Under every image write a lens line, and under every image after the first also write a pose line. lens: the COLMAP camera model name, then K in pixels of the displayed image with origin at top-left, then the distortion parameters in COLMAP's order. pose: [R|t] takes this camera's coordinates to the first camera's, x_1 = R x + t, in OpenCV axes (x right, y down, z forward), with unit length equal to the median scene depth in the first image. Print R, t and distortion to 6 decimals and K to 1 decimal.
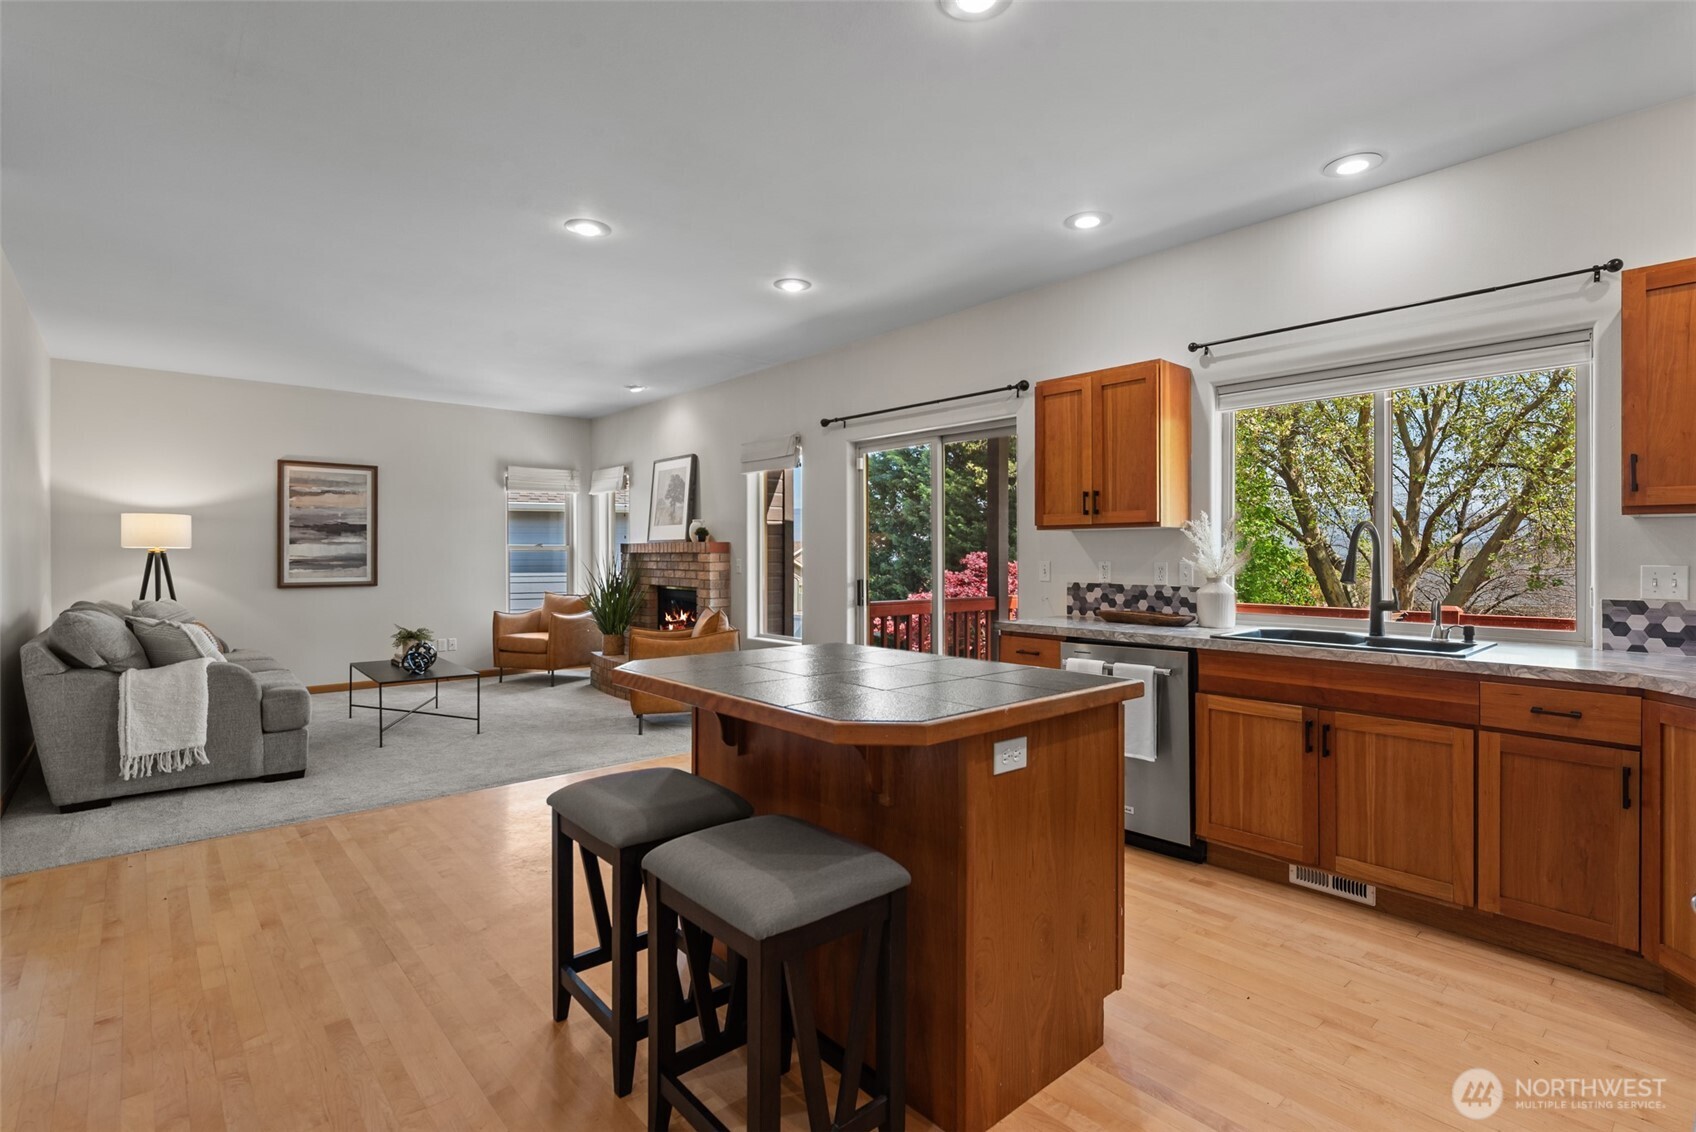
lens RADIAL K [[811.3, 0, 864.7], [0, 811.3, 554.7], [0, 0, 1]] dist [-0.002464, -0.000690]
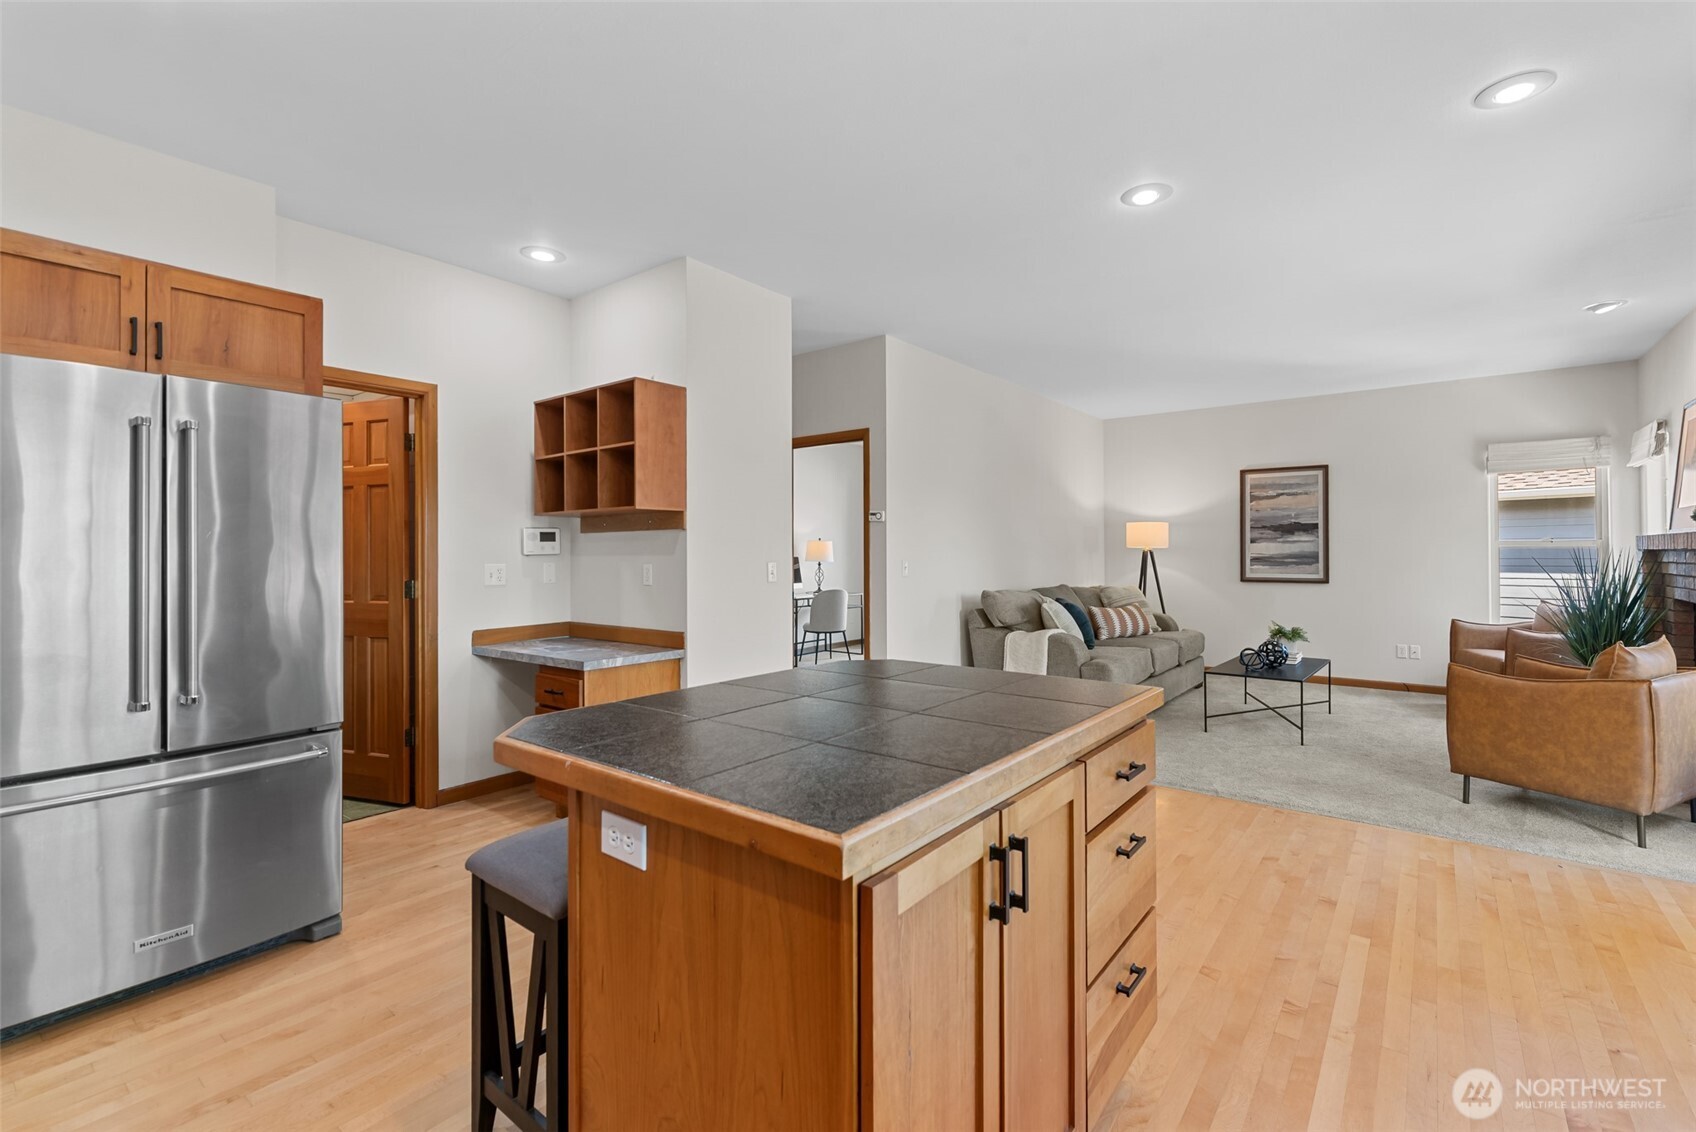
lens RADIAL K [[748.8, 0, 869.0], [0, 748.8, 547.3], [0, 0, 1]] dist [0.001265, -0.000022]
pose [[0.185933, -0.007105, -0.982537, 0.267894], [0.001967, 0.999975, -0.006858, -0.001489], [0.982560, -0.000657, 0.185942, 0.336083]]
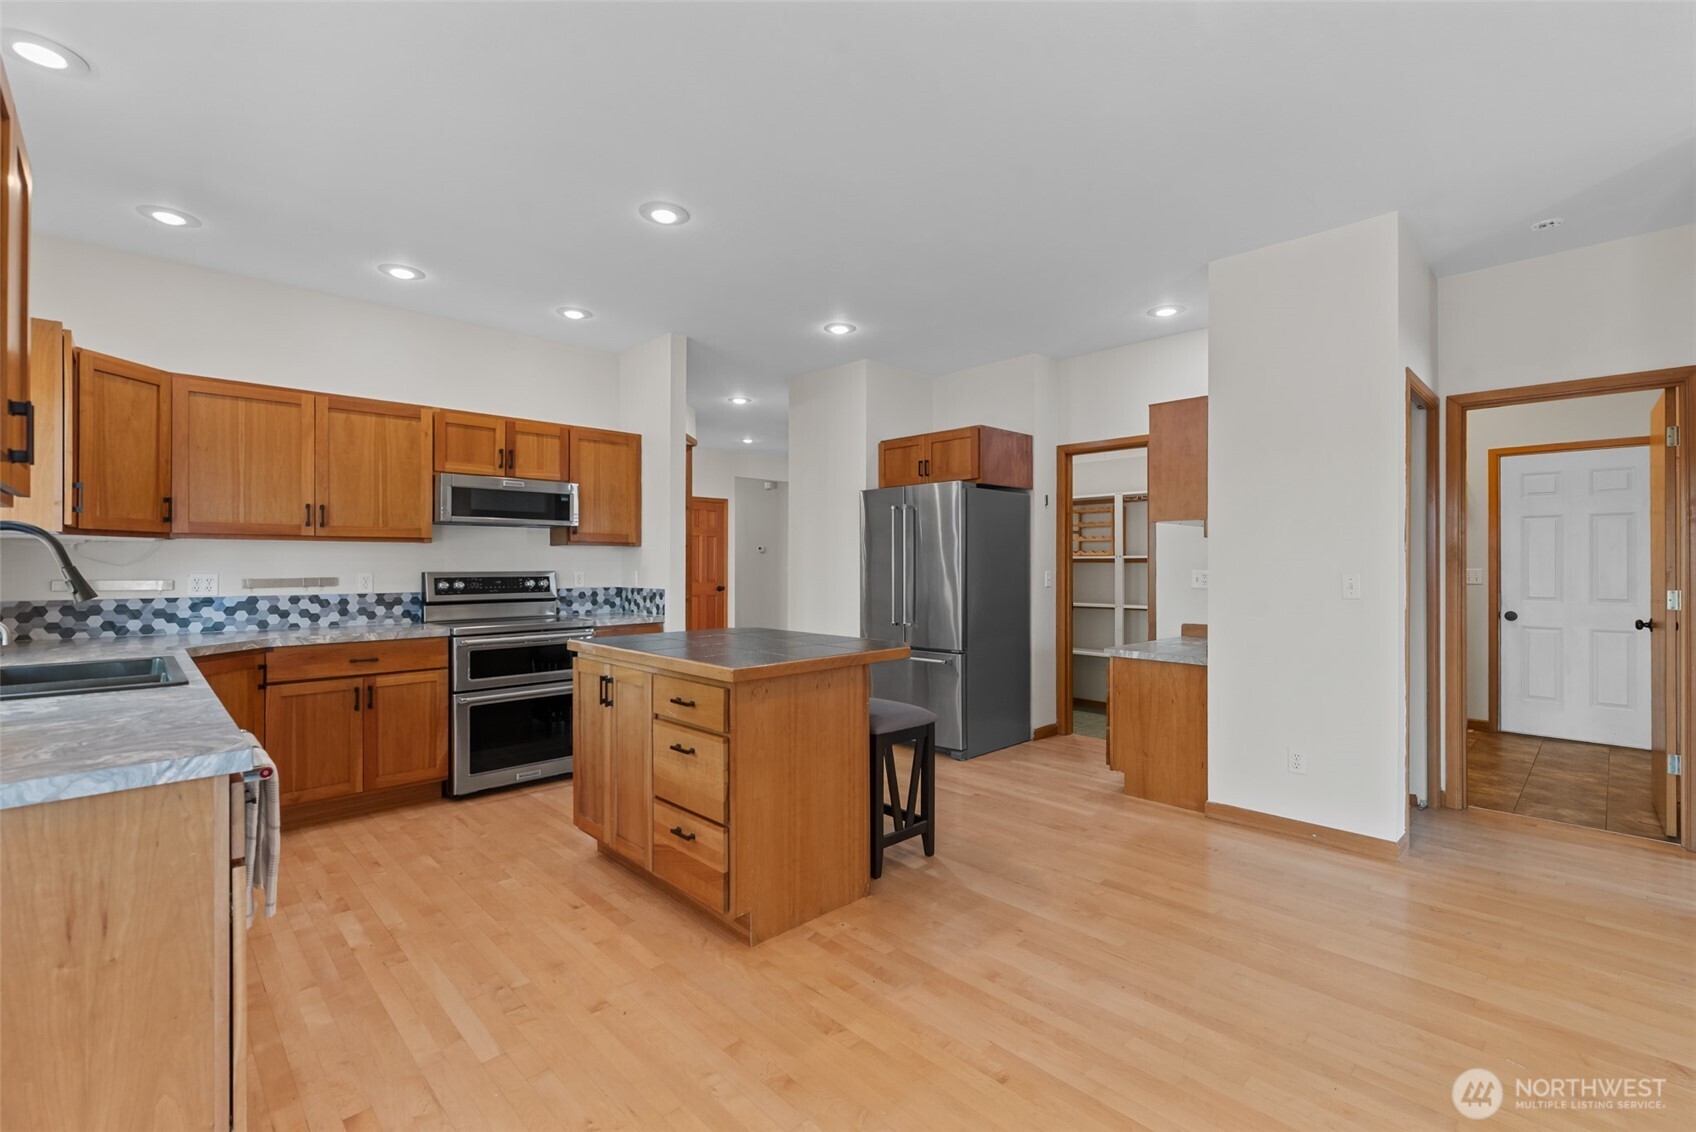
lens RADIAL K [[738.7, 0, 869.8], [0, 738.7, 560.4], [0, 0, 1]] dist [0.001919, -0.000303]
pose [[-0.998730, 0.001003, -0.050366, -0.070212], [0.001125, 0.999997, -0.002389, -0.001676], [0.050364, -0.002443, -0.998728, 0.901128]]
